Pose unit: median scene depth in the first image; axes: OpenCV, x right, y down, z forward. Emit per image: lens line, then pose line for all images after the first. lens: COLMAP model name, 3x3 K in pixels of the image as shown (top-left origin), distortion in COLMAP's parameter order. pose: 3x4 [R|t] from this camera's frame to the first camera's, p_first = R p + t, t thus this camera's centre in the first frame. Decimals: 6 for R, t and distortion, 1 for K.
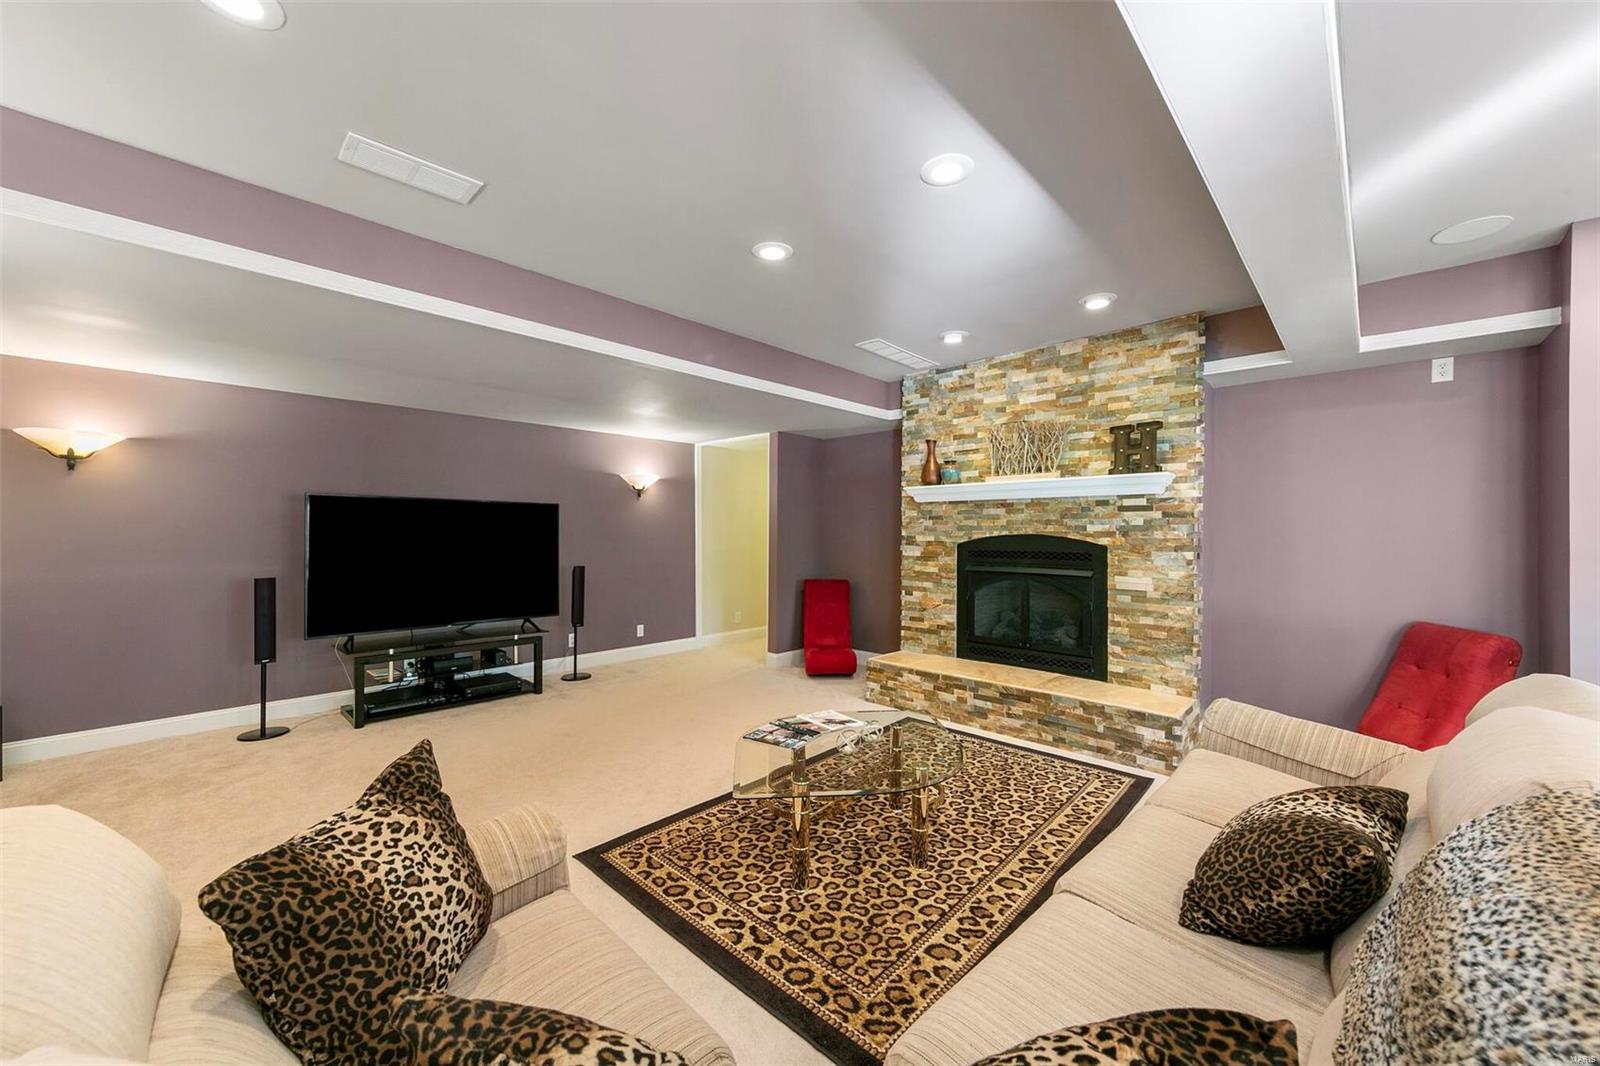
lens RADIAL K [[608.1, 0, 801.8], [0, 608.1, 530.5], [0, 0, 1]] dist [0.000893, 0.000095]
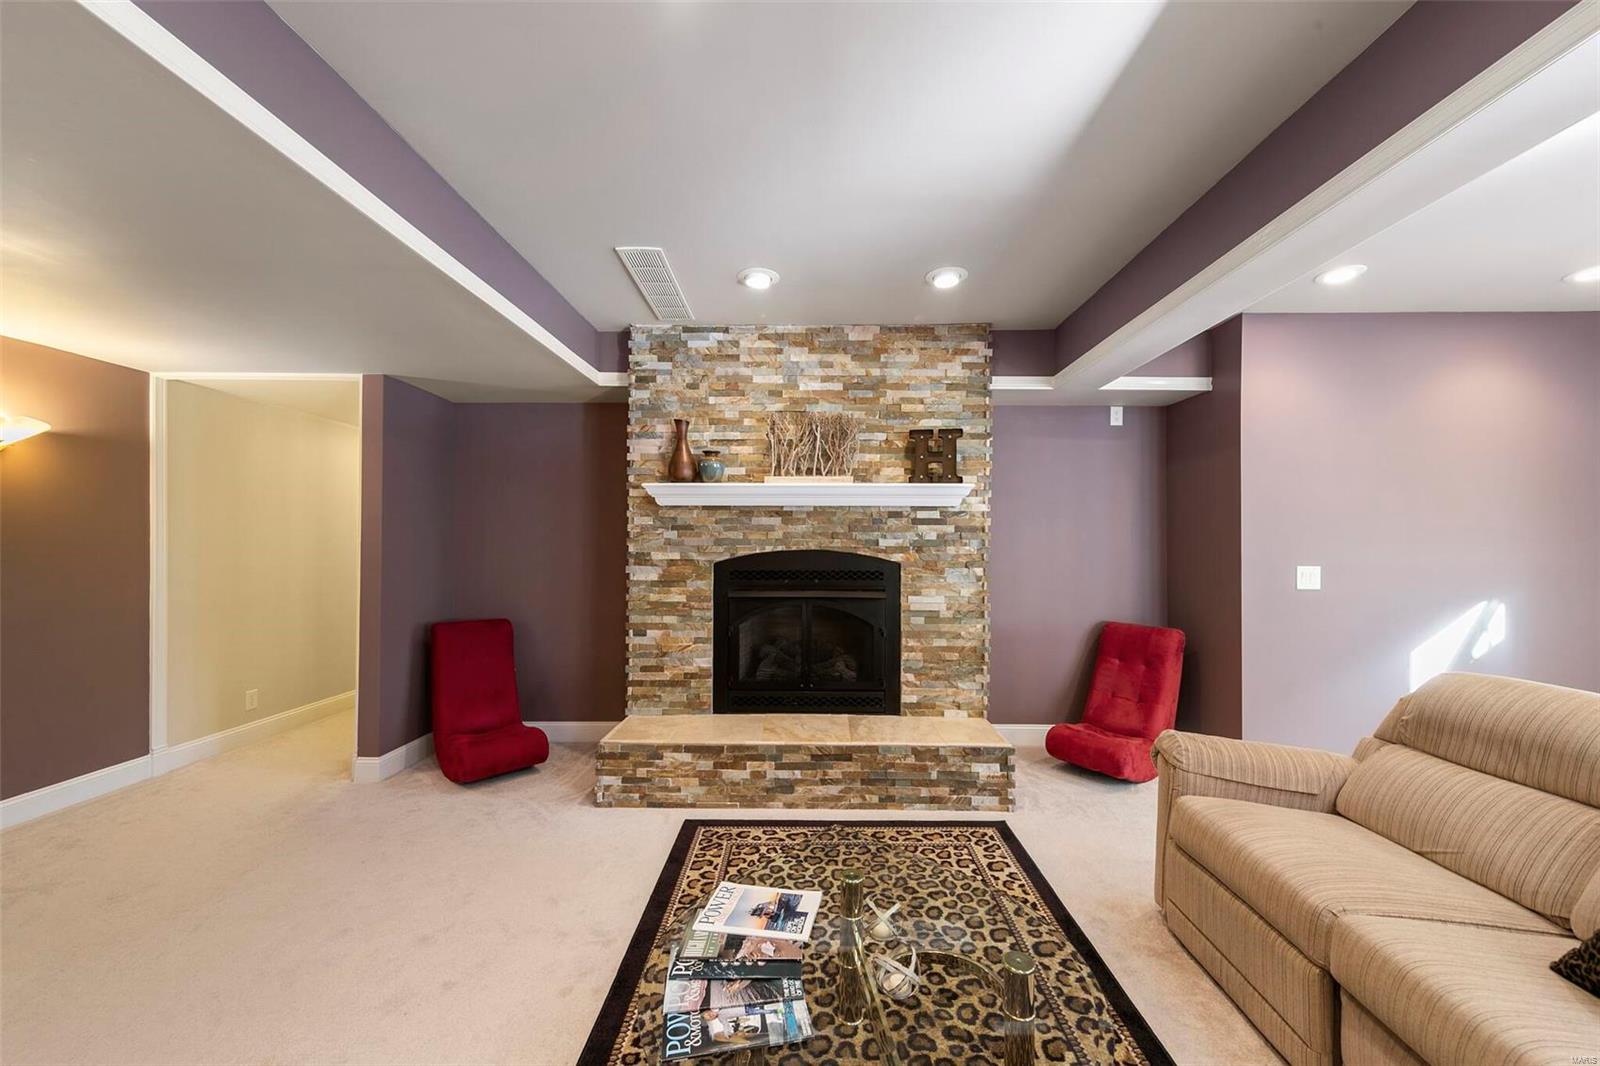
lens RADIAL K [[608.1, 0, 800.4], [0, 608.1, 540.0], [0, 0, 1]] dist [0.000893, 0.000095]
pose [[0.730594, 0.004235, 0.682799, -0.213676], [-0.003004, 0.999991, -0.002988, -0.004903], [-0.682805, 0.000131, 0.730600, 0.442034]]
